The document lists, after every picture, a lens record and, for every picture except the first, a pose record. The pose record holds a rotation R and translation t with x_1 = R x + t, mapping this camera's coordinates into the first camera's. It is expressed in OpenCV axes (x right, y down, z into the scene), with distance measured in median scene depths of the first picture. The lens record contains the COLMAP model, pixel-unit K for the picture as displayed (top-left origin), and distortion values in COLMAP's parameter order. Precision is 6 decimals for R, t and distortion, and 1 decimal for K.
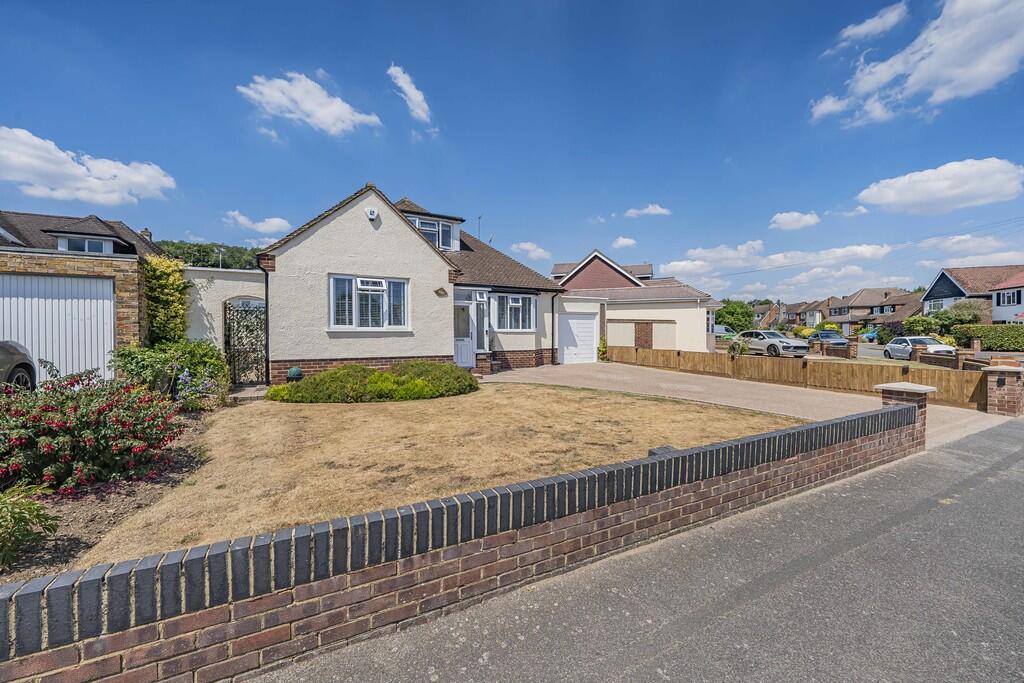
lens RADIAL K [[359.8, 0, 515.6], [0, 359.8, 330.7], [0, 0, 1]] dist [-0.001242, -0.000142]
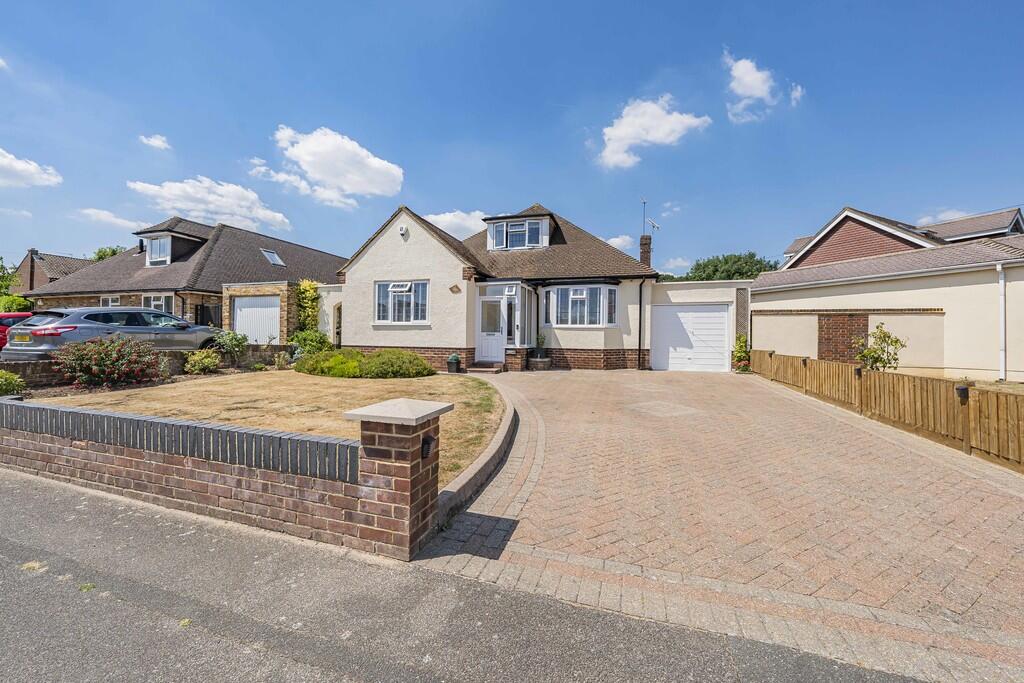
lens RADIAL K [[359.8, 0, 515.6], [0, 359.8, 330.7], [0, 0, 1]] dist [-0.001242, -0.000142]
pose [[0.734506, -0.000127, -0.678602, 0.575937], [-0.007425, 0.999939, -0.008225, 0.022402], [0.678561, 0.011080, 0.734460, 0.289997]]
